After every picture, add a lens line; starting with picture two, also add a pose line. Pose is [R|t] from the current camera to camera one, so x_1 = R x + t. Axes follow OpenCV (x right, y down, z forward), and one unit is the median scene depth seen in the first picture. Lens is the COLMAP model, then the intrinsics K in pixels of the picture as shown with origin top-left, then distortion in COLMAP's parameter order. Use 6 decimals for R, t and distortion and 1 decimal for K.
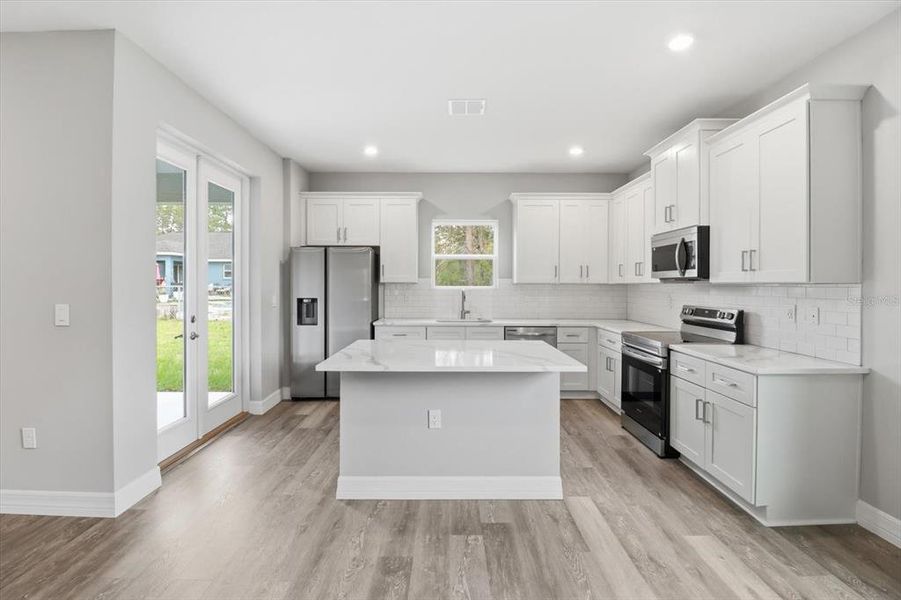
lens RADIAL K [[421.5, 0, 451.1], [0, 421.5, 287.2], [0, 0, 1]] dist [-0.000615, -0.013256]
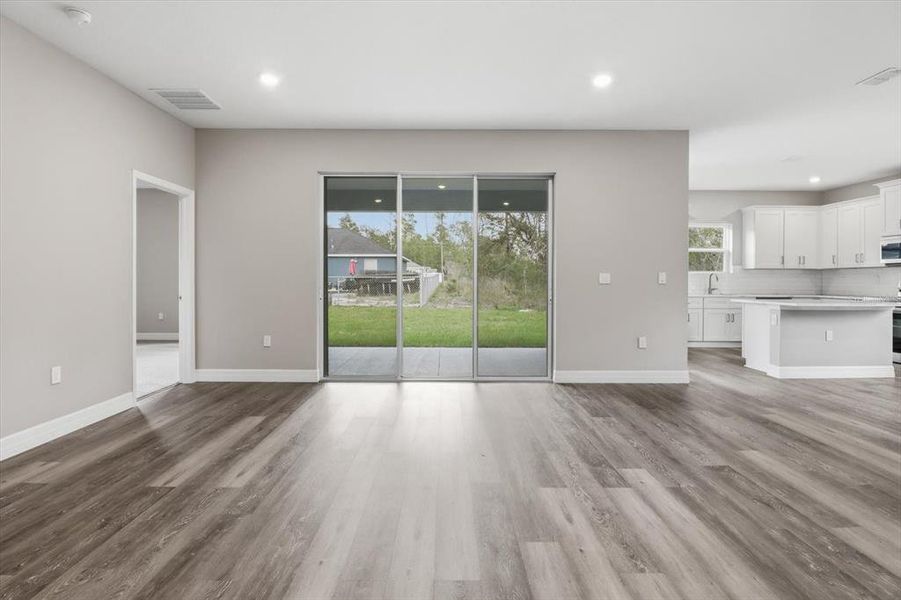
lens RADIAL K [[426.4, 0, 447.2], [0, 426.4, 286.7], [0, 0, 1]] dist [0.000064, -0.017958]
pose [[0.999963, -0.000253, -0.008565, -1.390551], [0.000311, 0.999977, 0.006783, 0.067243], [0.008563, -0.006785, 0.999940, -0.713868]]
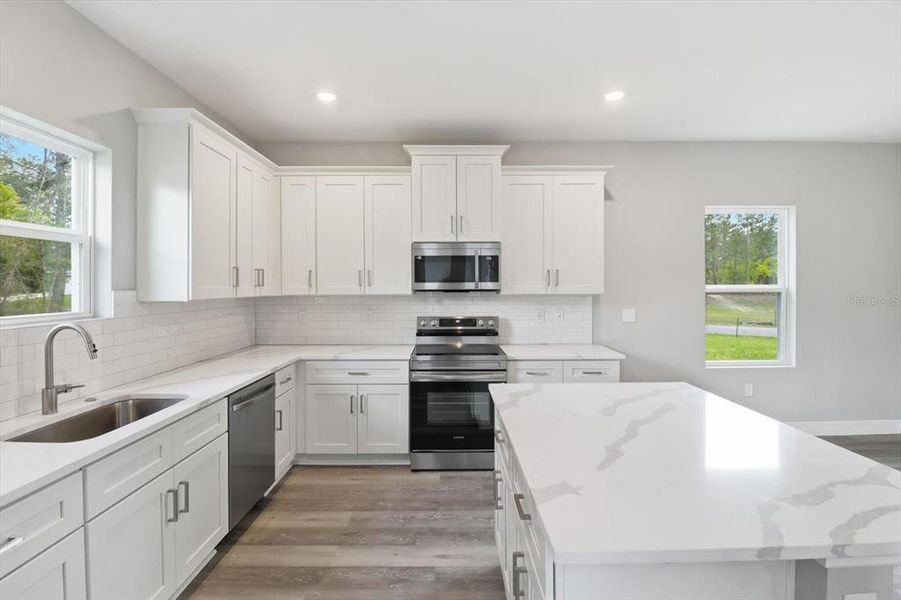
lens RADIAL K [[421.5, 0, 451.1], [0, 421.5, 287.2], [0, 0, 1]] dist [-0.000615, -0.013256]
pose [[0.000286, -0.007447, 0.999972, -0.501435], [0.011254, 0.999909, 0.007443, -0.039255], [-0.999937, 0.011252, 0.000369, 1.124795]]
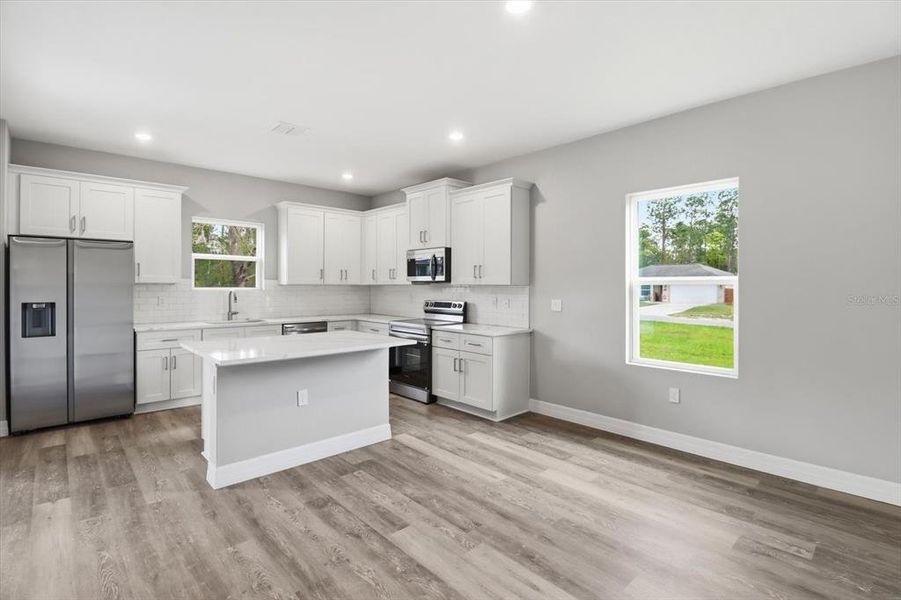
lens RADIAL K [[426.4, 0, 447.2], [0, 426.4, 286.7], [0, 0, 1]] dist [0.000064, -0.017958]
pose [[0.737688, -0.001493, 0.675140, -0.449766], [0.003374, 0.999993, -0.001475, -0.000773], [-0.675134, 0.003366, 0.737688, -0.143900]]
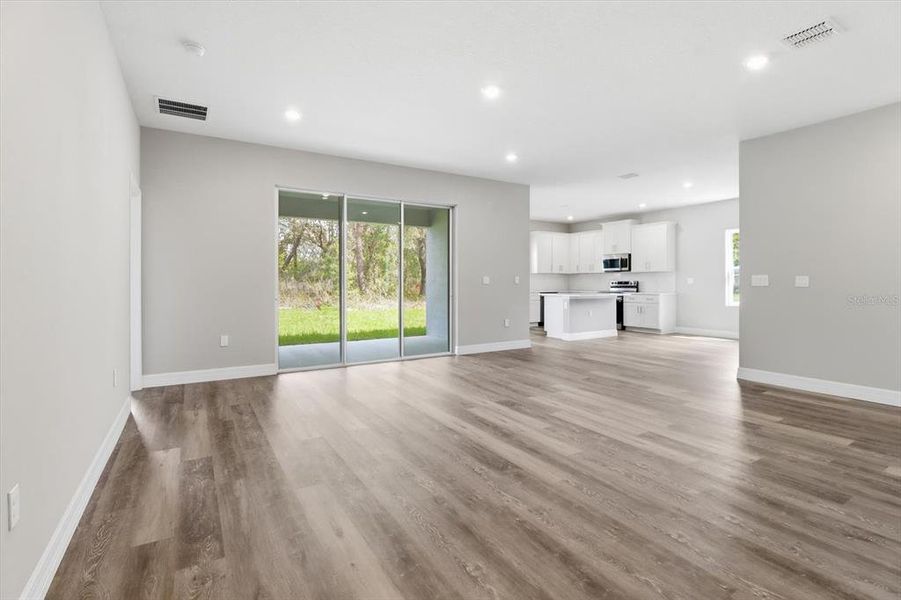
lens RADIAL K [[421.5, 0, 451.1], [0, 421.5, 287.2], [0, 0, 1]] dist [-0.000615, -0.013256]
pose [[0.859154, -0.010186, 0.511616, -2.088227], [0.006825, 0.999941, 0.008447, 0.064466], [-0.511672, -0.003765, 0.859173, -0.972267]]
